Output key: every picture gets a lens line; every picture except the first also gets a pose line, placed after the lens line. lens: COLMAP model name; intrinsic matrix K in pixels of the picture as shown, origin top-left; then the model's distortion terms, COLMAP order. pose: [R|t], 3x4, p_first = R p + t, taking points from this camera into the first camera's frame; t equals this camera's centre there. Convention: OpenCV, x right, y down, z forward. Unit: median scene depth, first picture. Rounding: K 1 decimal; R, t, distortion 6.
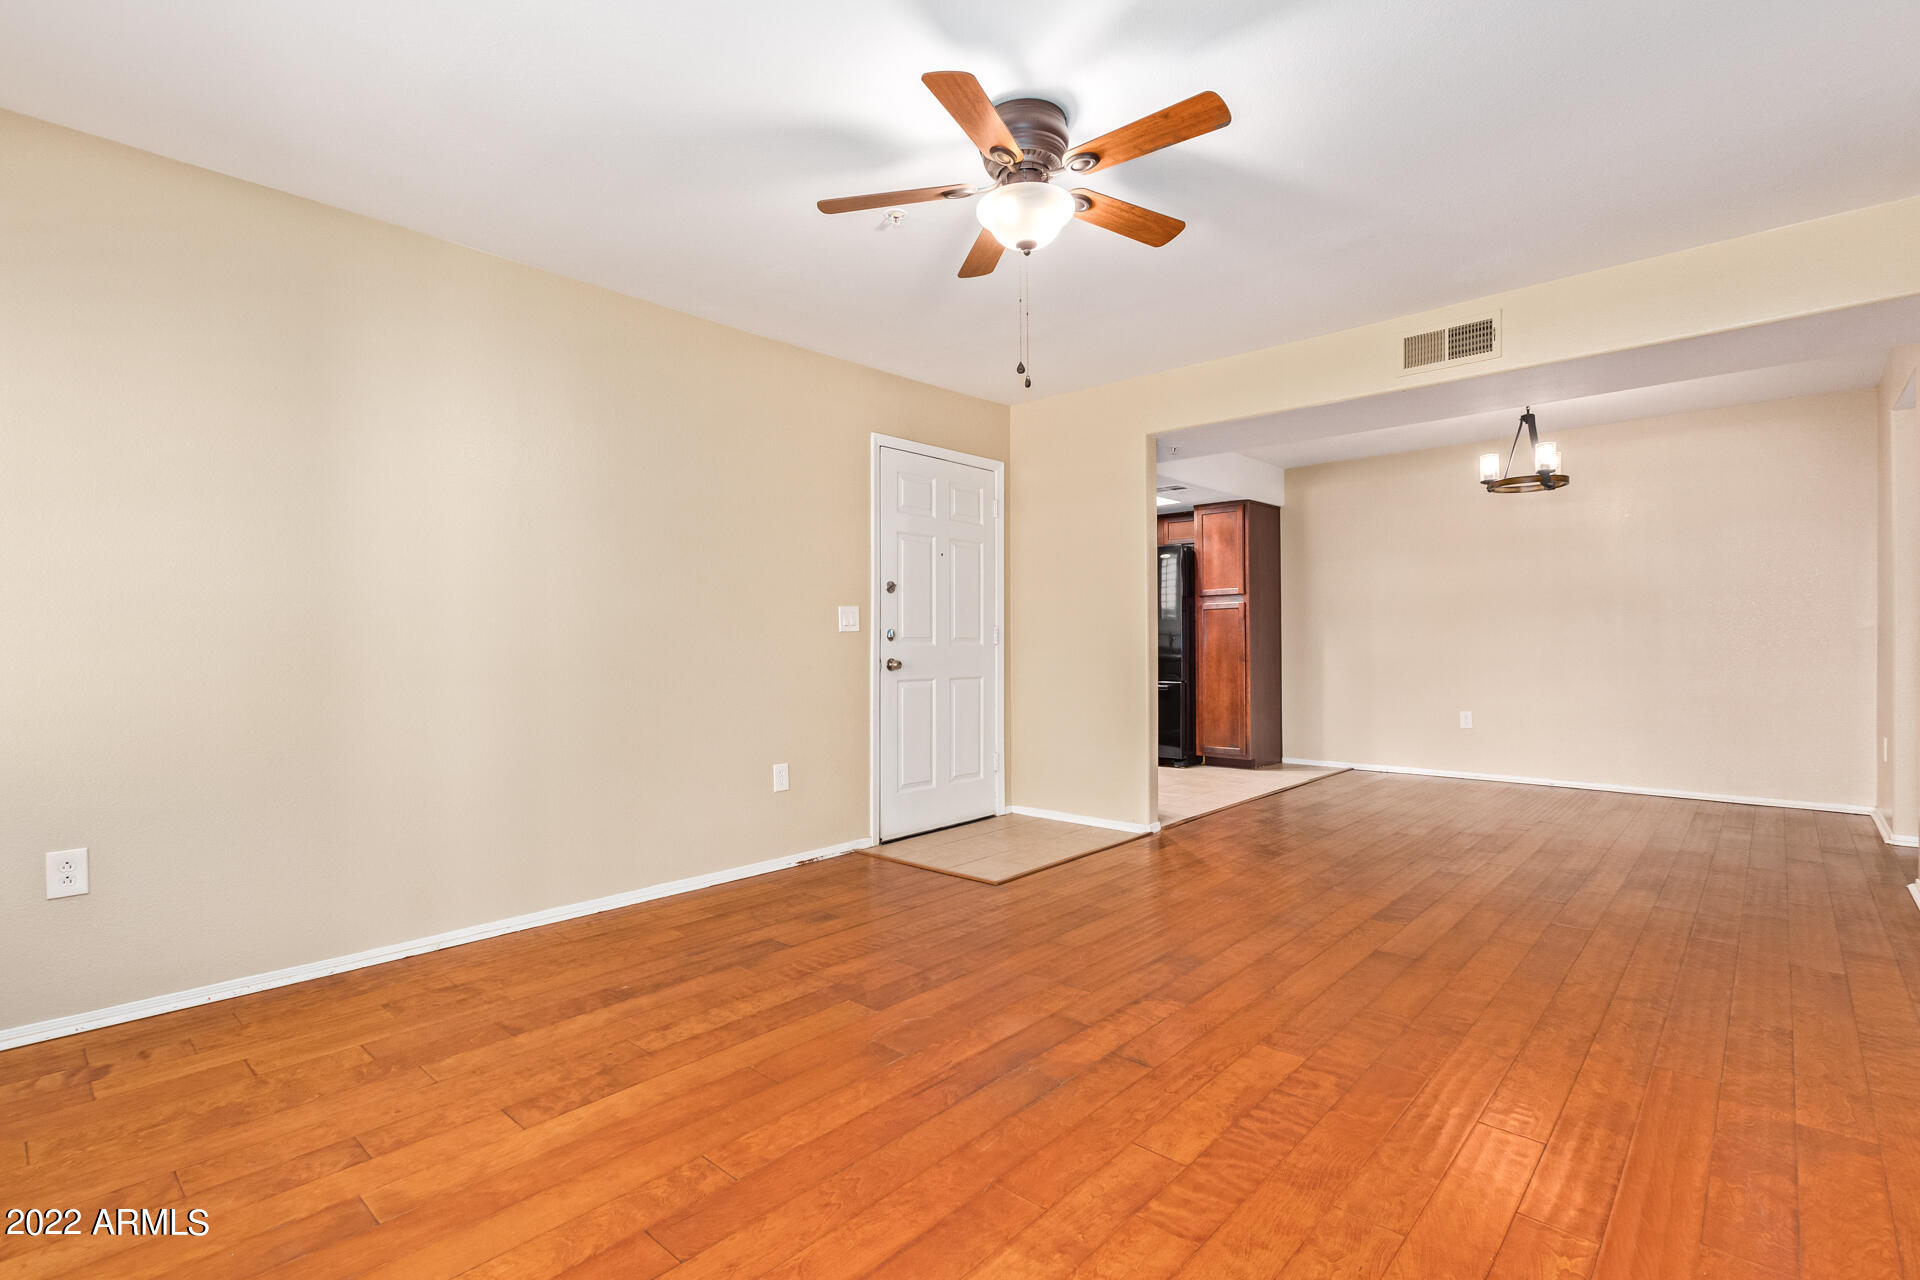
lens RADIAL K [[883.7, 0, 963.8], [0, 883.7, 653.0], [0, 0, 1]] dist [0.011237, -0.005958]
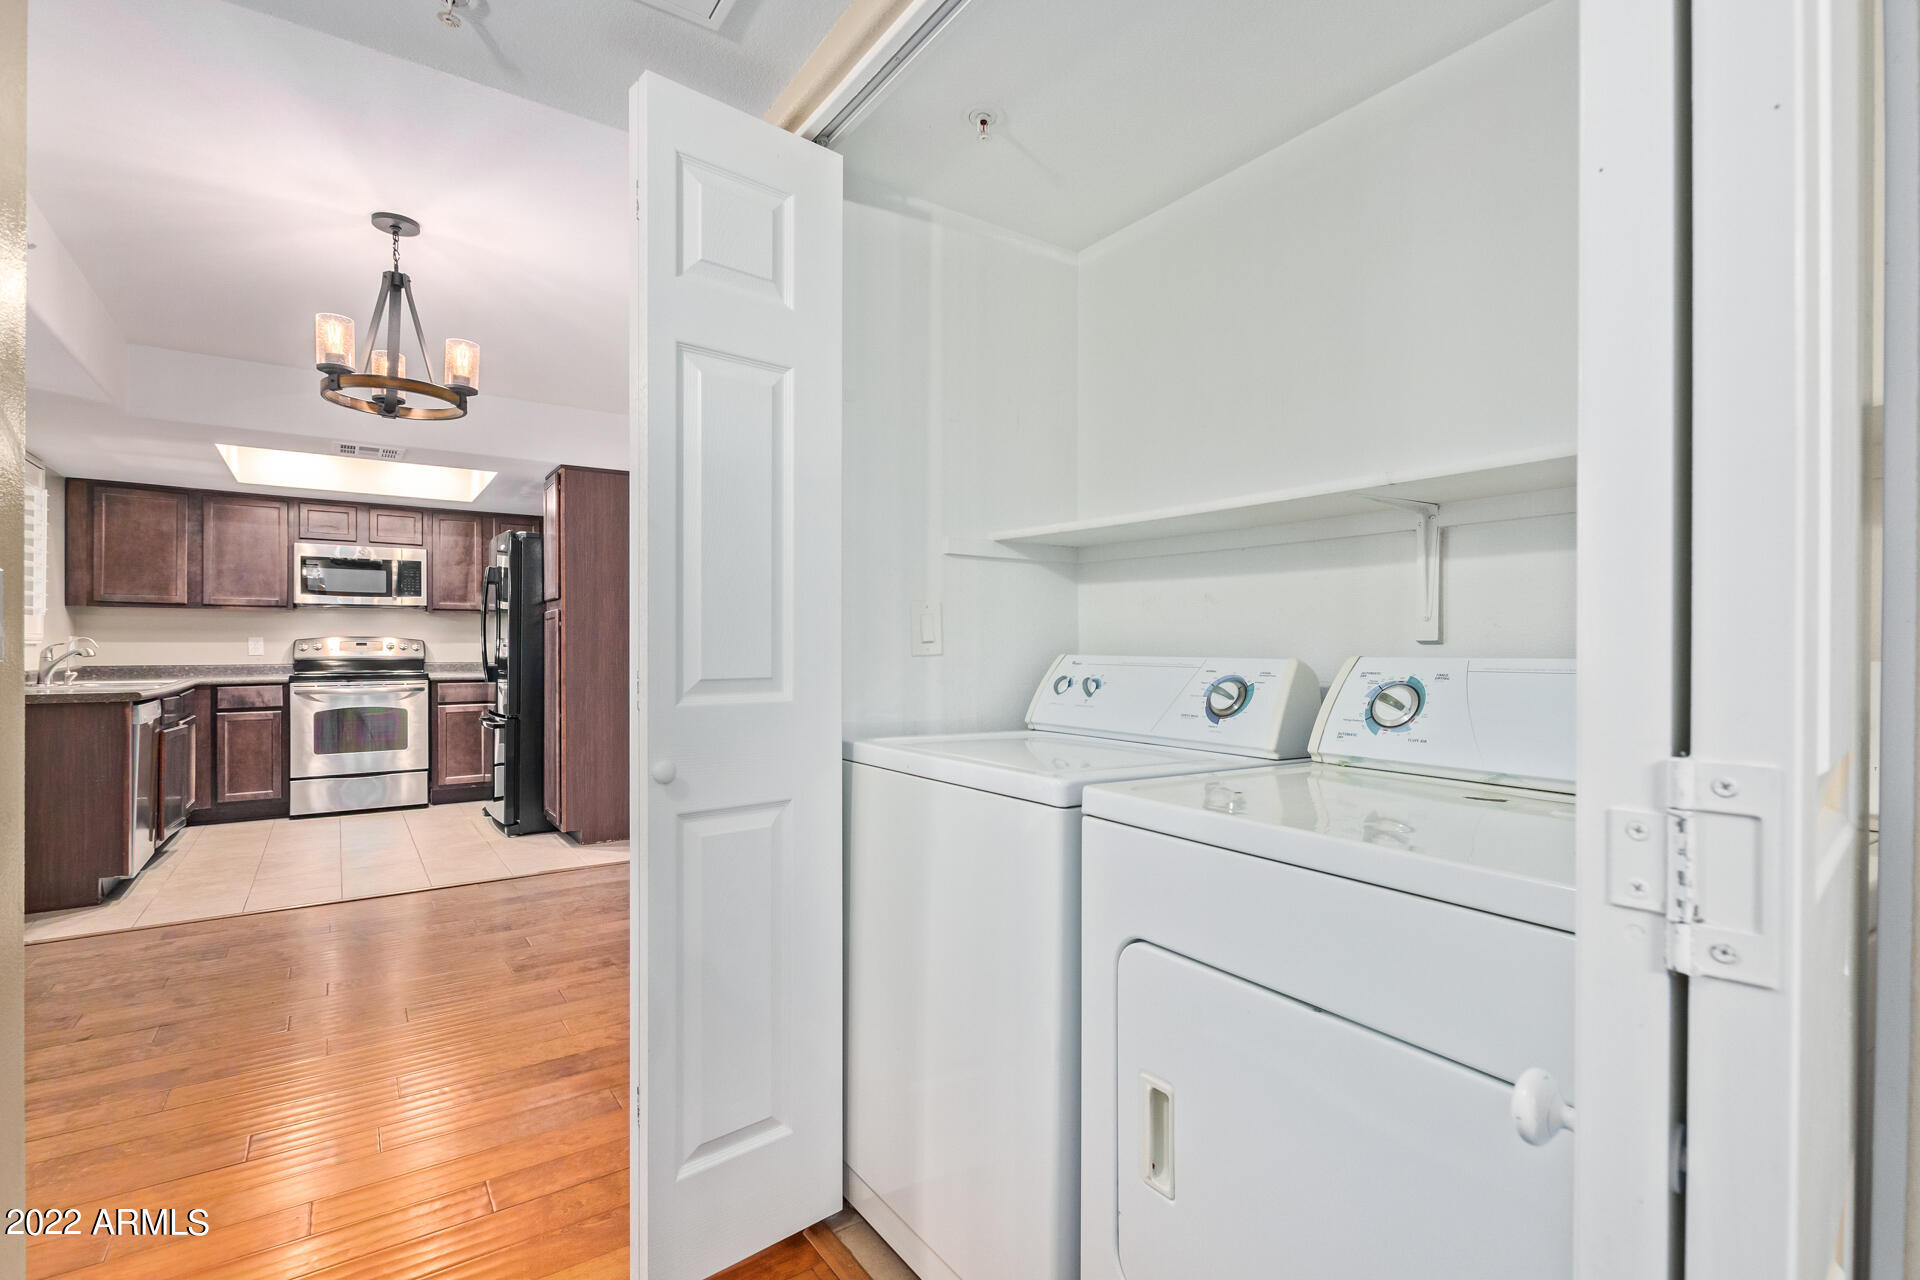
lens RADIAL K [[883.7, 0, 966.7], [0, 883.7, 648.1], [0, 0, 1]] dist [0.011237, -0.005958]
pose [[0.976392, 0.006981, -0.215892, 1.726688], [-0.008920, 0.999928, -0.008007, -0.051619], [0.215820, 0.009744, 0.976384, 0.827316]]
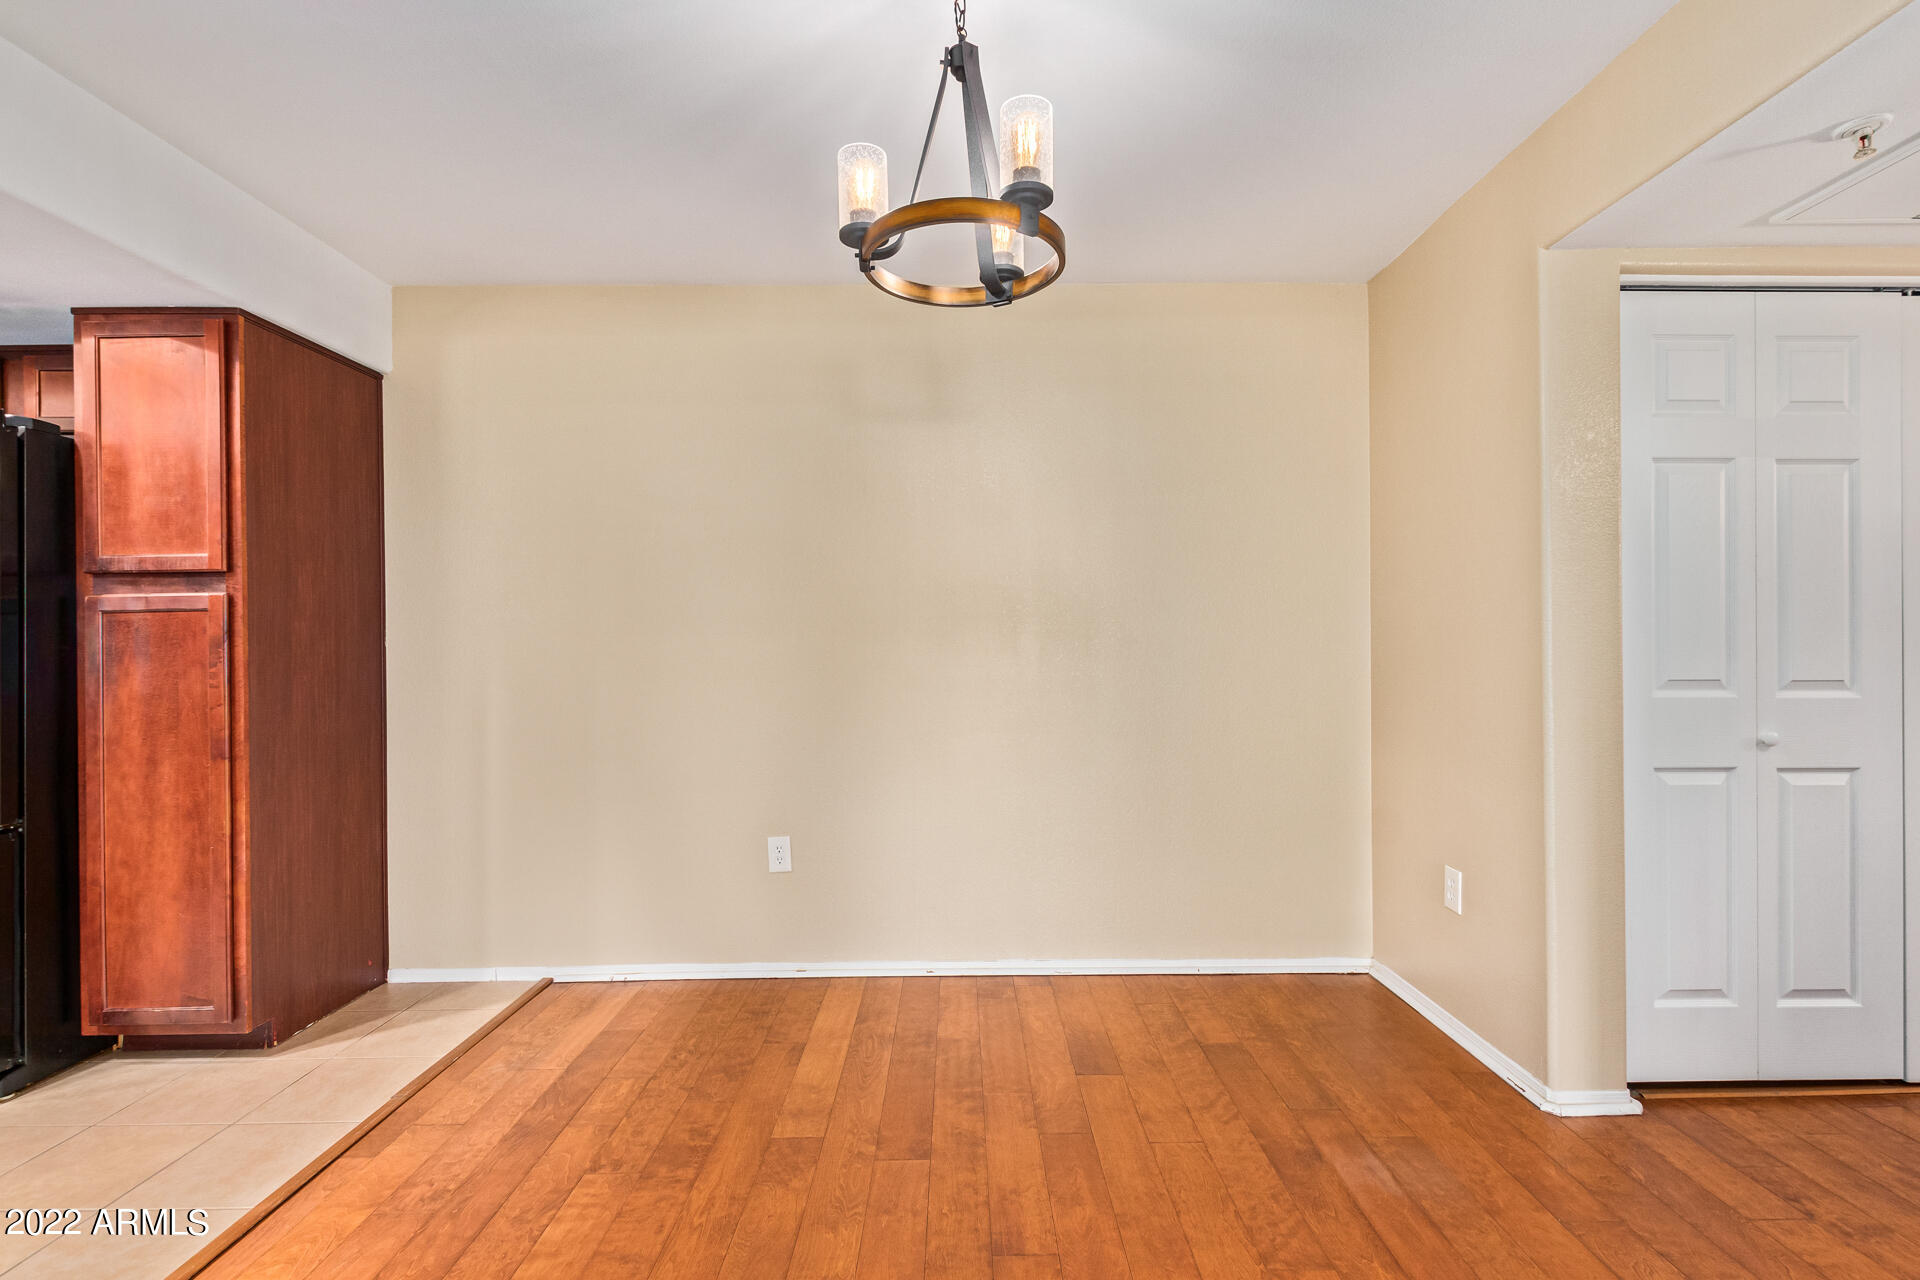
lens RADIAL K [[883.7, 0, 962.0], [0, 883.7, 646.9], [0, 0, 1]] dist [0.011237, -0.005958]
pose [[0.730718, 0.000929, 0.682679, 0.632240], [0.011372, 0.999844, -0.013533, -0.060749], [-0.682585, 0.017652, 0.730593, 1.176906]]
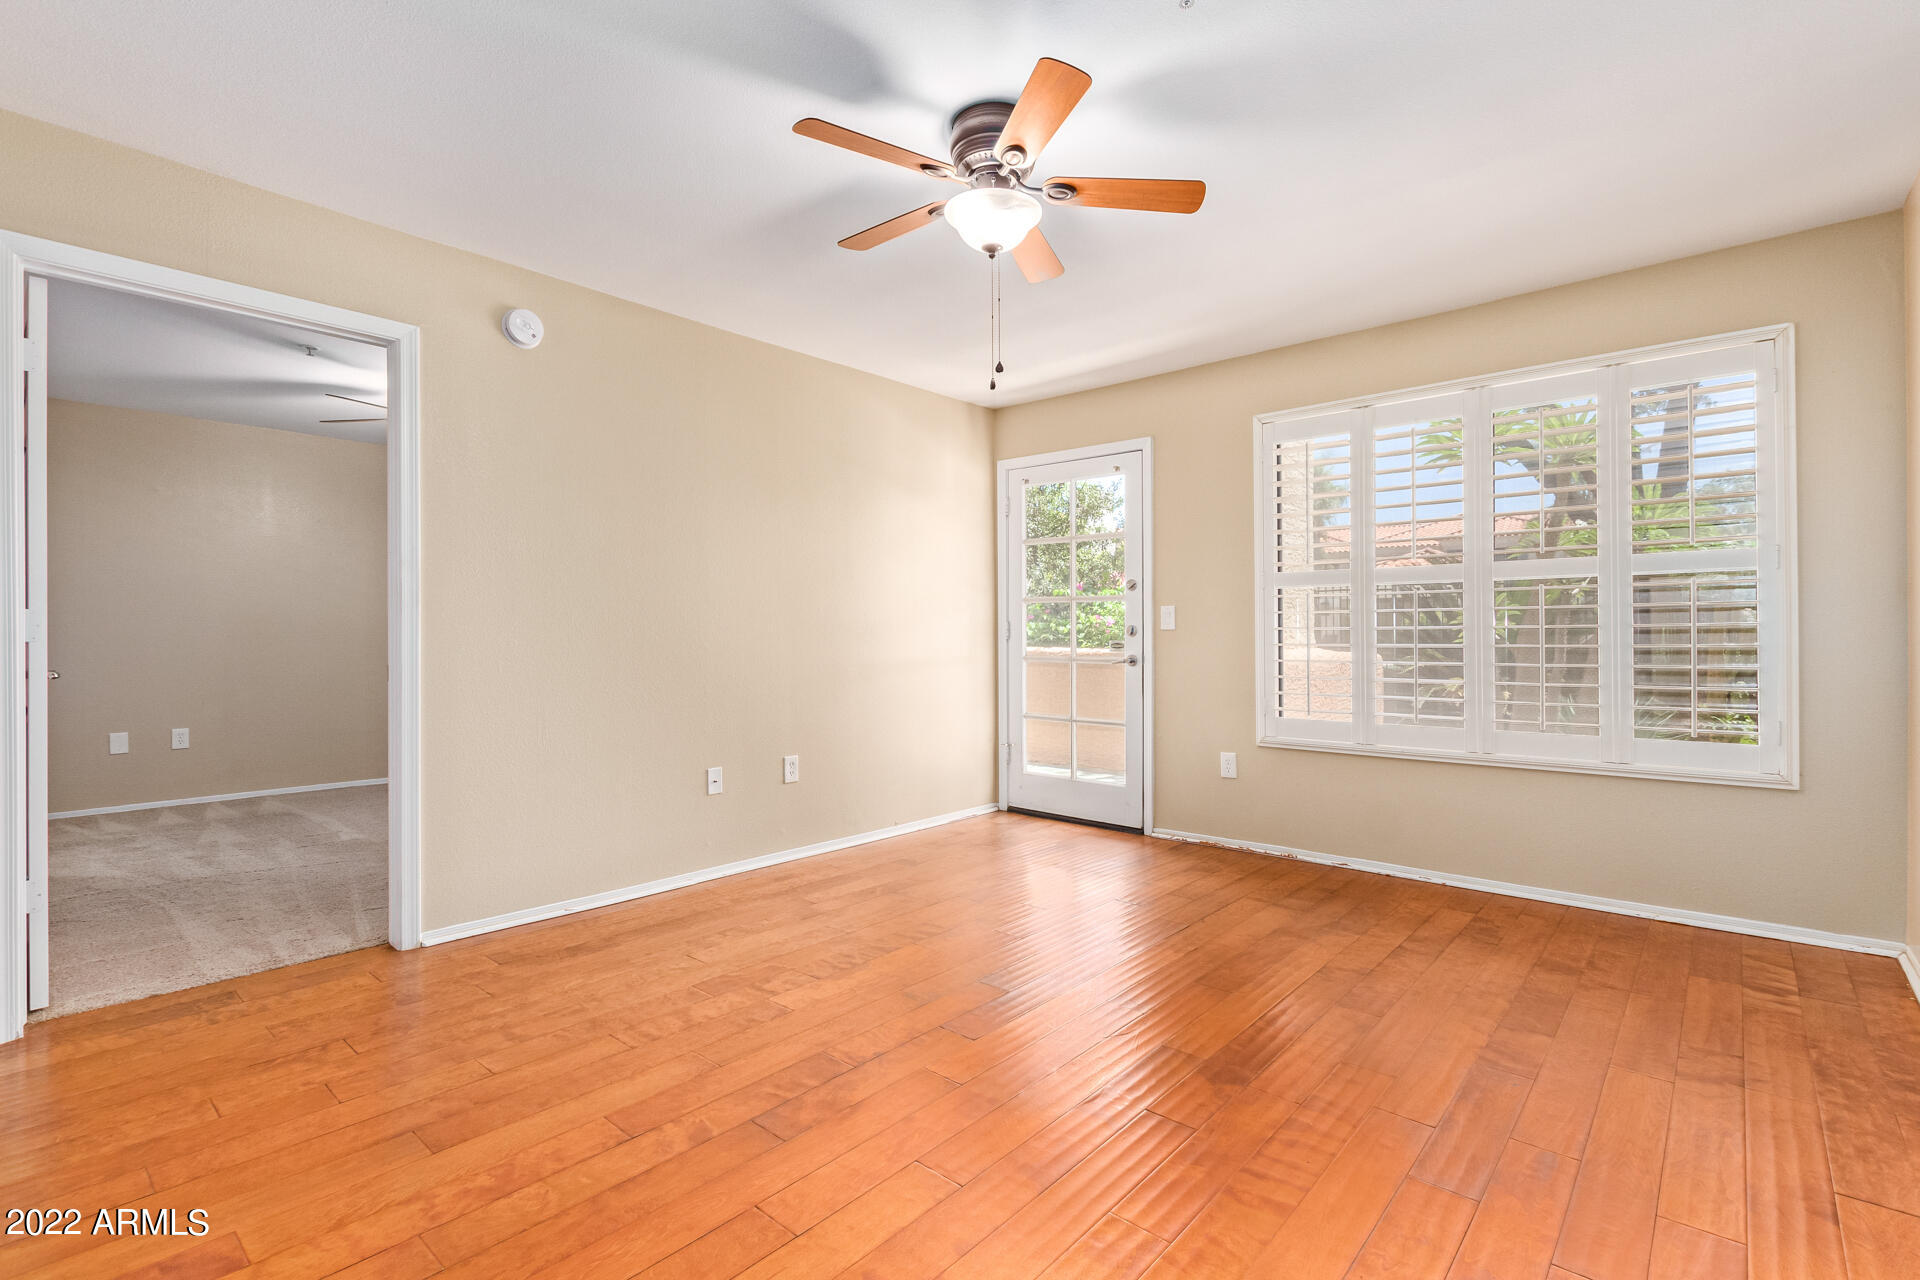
lens RADIAL K [[883.7, 0, 967.0], [0, 883.7, 639.2], [0, 0, 1]] dist [0.011237, -0.005958]
pose [[-0.999791, 0.011317, -0.017041, 0.091589], [0.011025, 0.999792, 0.017150, -0.028679], [0.017232, 0.016959, -0.999708, 1.495819]]
